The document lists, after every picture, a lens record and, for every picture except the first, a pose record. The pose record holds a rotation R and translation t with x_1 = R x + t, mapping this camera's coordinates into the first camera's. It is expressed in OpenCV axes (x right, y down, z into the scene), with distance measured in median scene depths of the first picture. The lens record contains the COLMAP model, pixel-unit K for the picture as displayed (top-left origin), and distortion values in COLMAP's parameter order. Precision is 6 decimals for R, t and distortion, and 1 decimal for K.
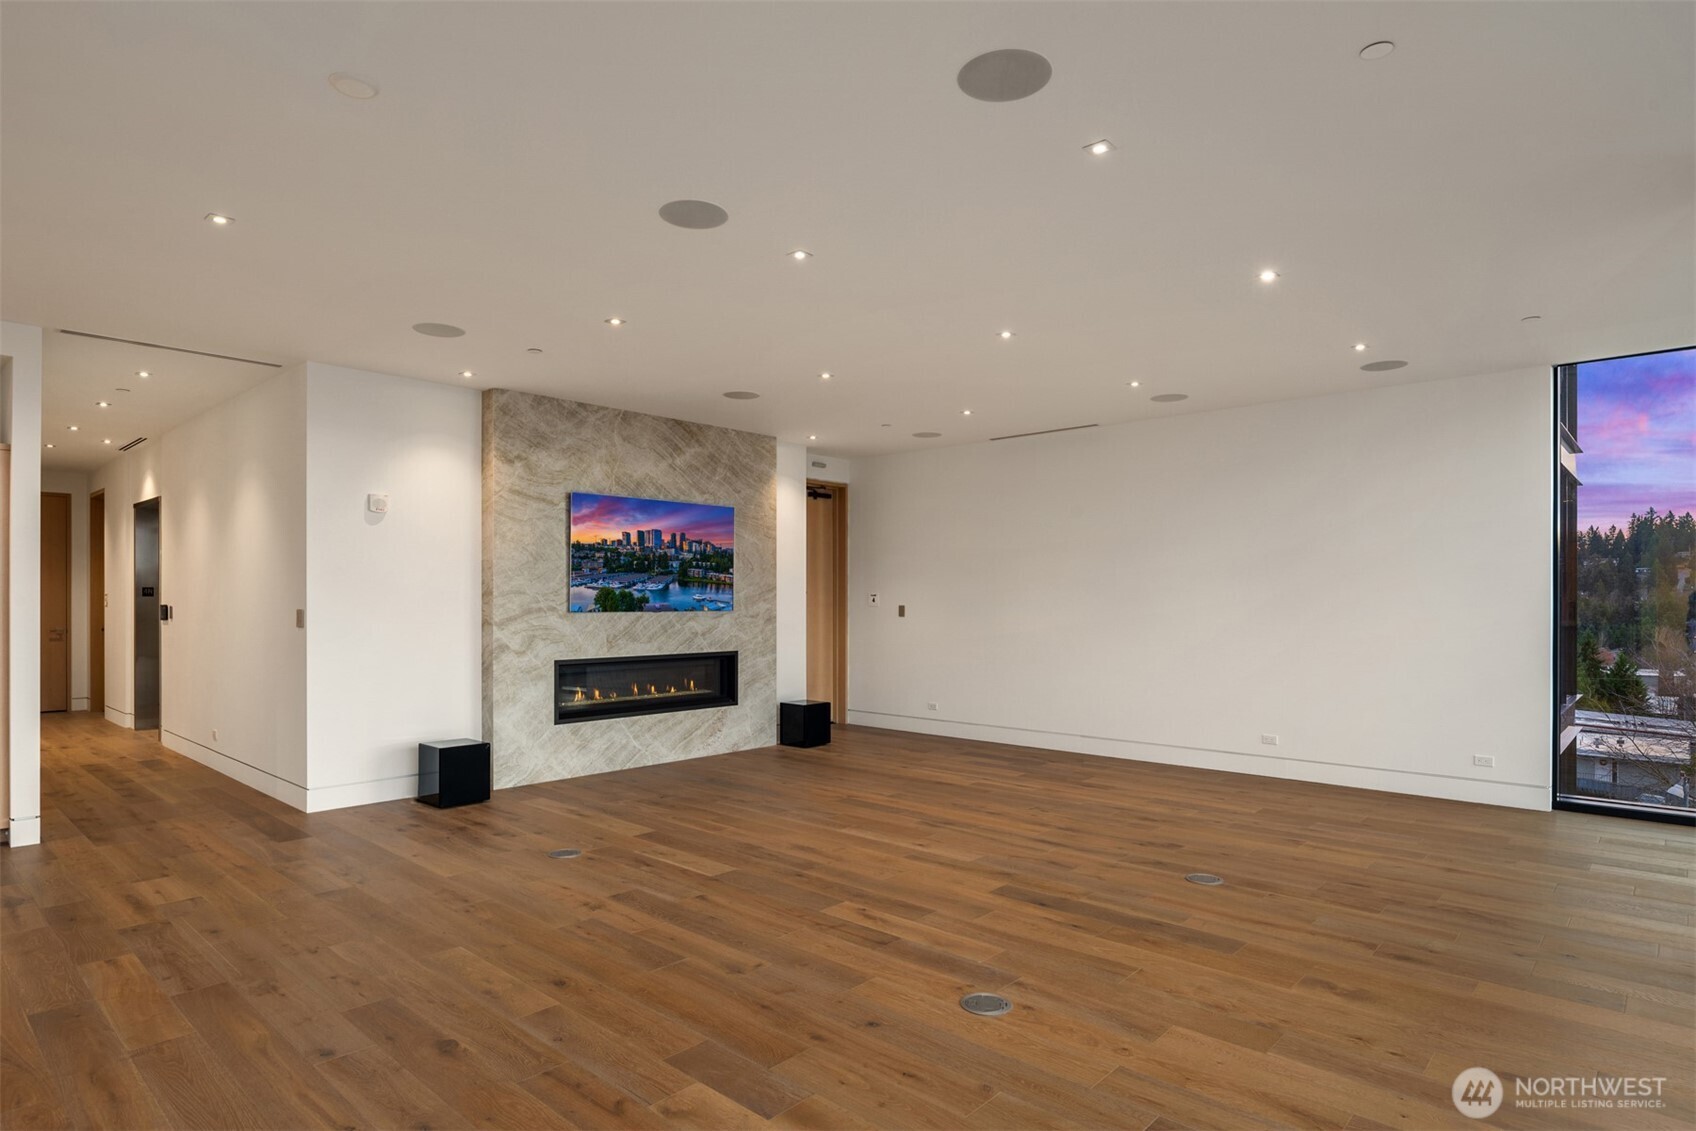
lens RADIAL K [[937.8, 0, 840.7], [0, 937.8, 594.2], [0, 0, 1]] dist [-0.006918, -0.001390]
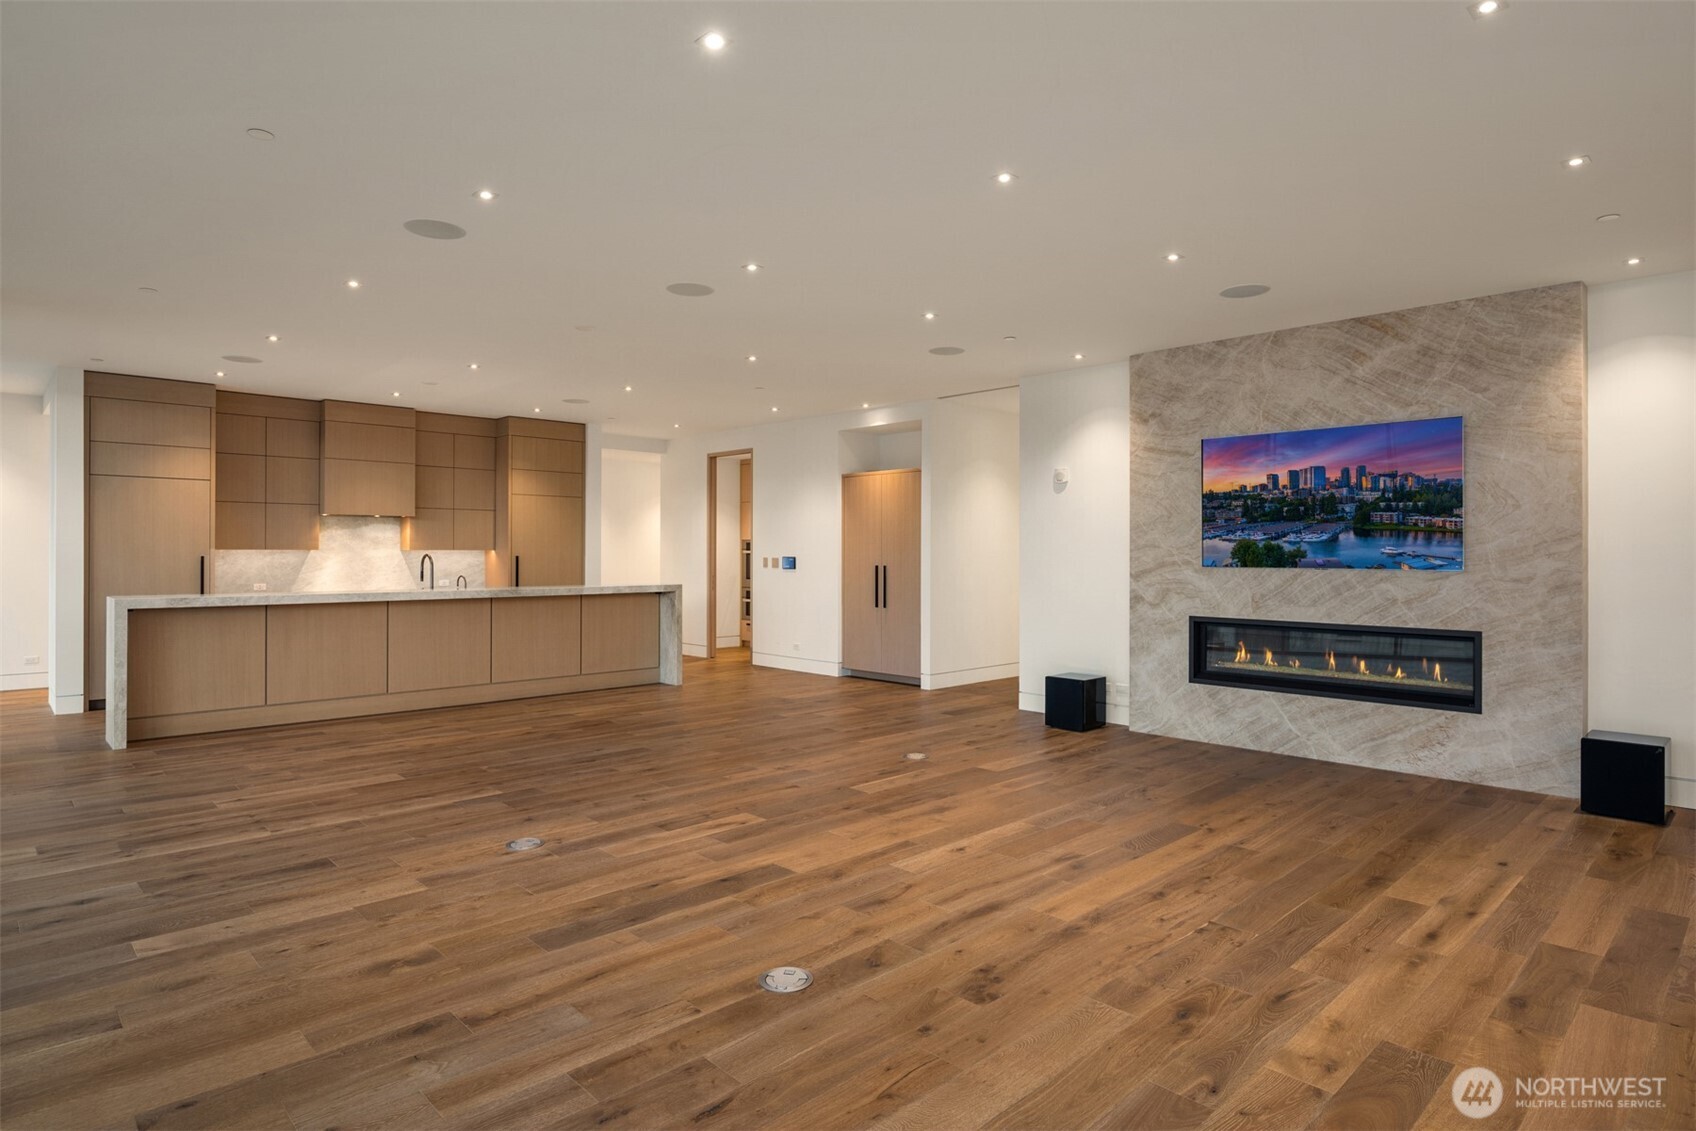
lens RADIAL K [[918.4, 0, 839.0], [0, 918.4, 549.1], [0, 0, 1]] dist [-0.005042, -0.002342]
pose [[-0.066960, -0.003744, -0.997749, 0.655197], [0.002180, 0.999990, -0.003898, 0.004328], [0.997753, -0.002436, -0.066951, 0.690334]]
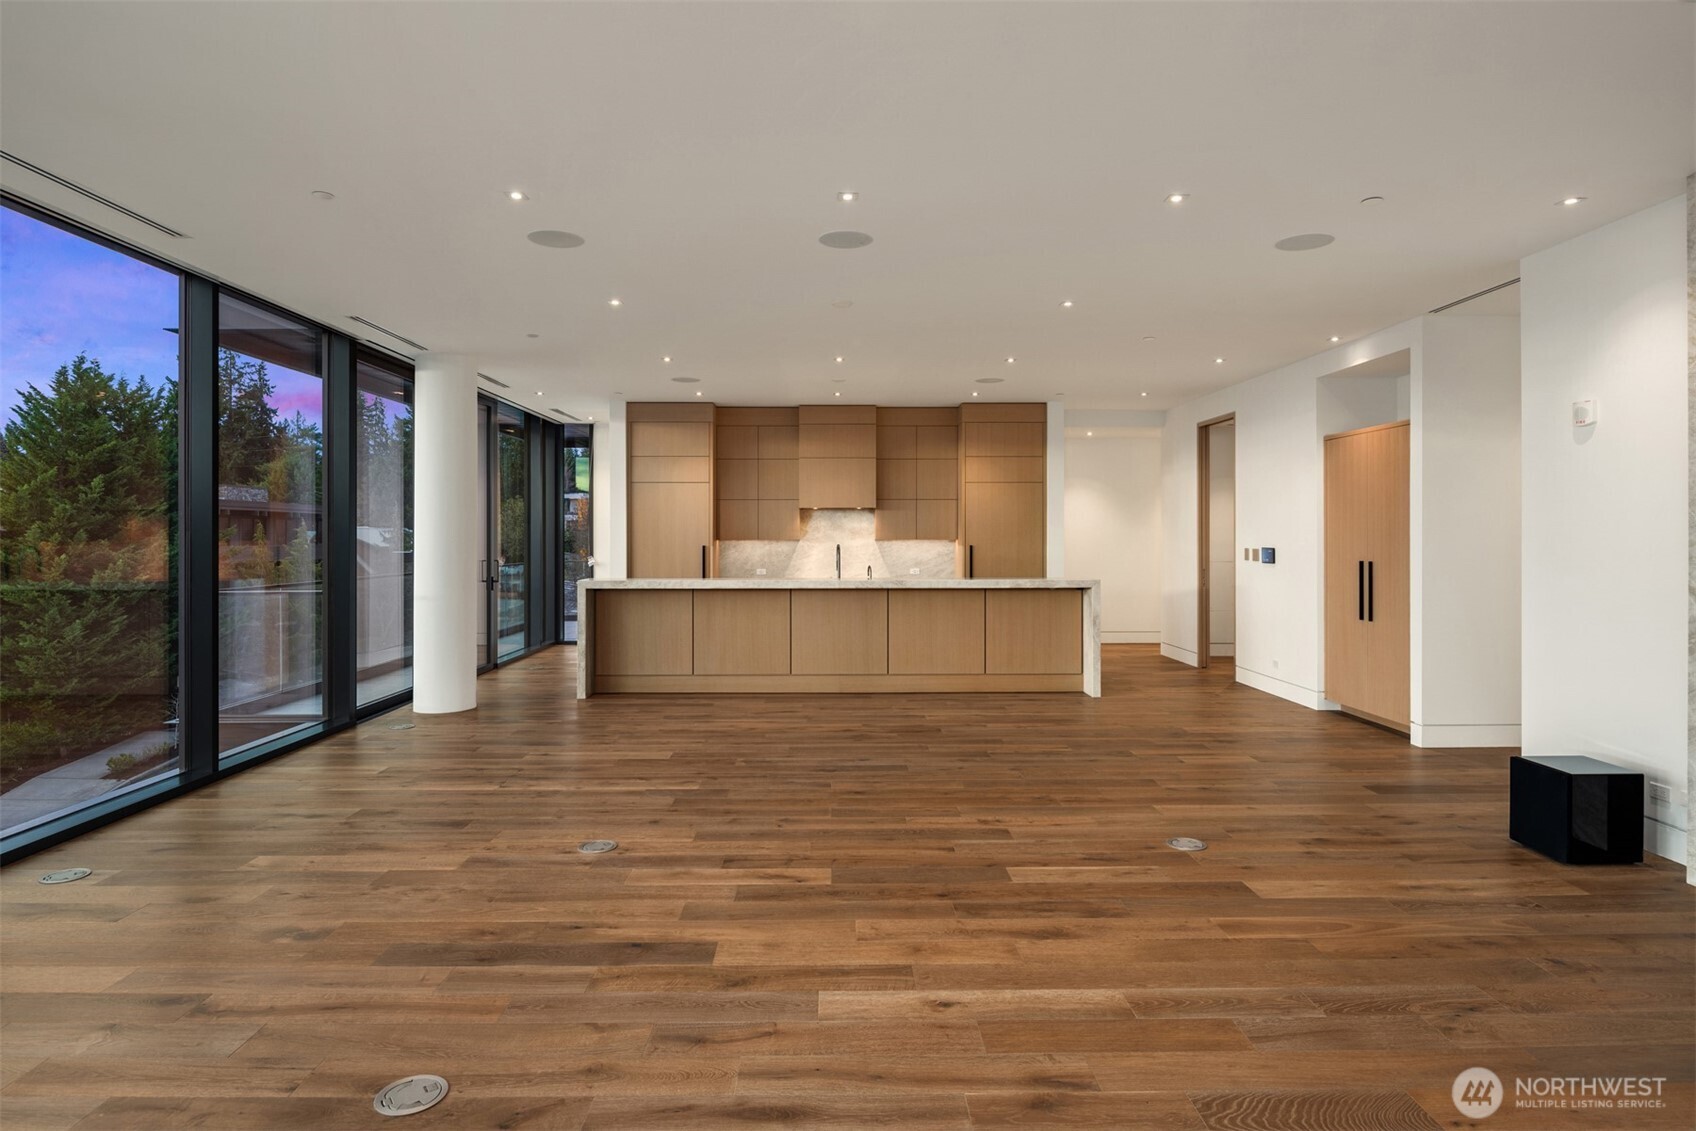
lens RADIAL K [[918.4, 0, 839.0], [0, 918.4, 549.1], [0, 0, 1]] dist [-0.005042, -0.002342]
pose [[-0.726543, 0.010178, -0.687046, 0.359265], [0.003800, 0.999935, 0.010795, -0.002312], [0.687111, 0.005232, -0.726534, 0.978366]]
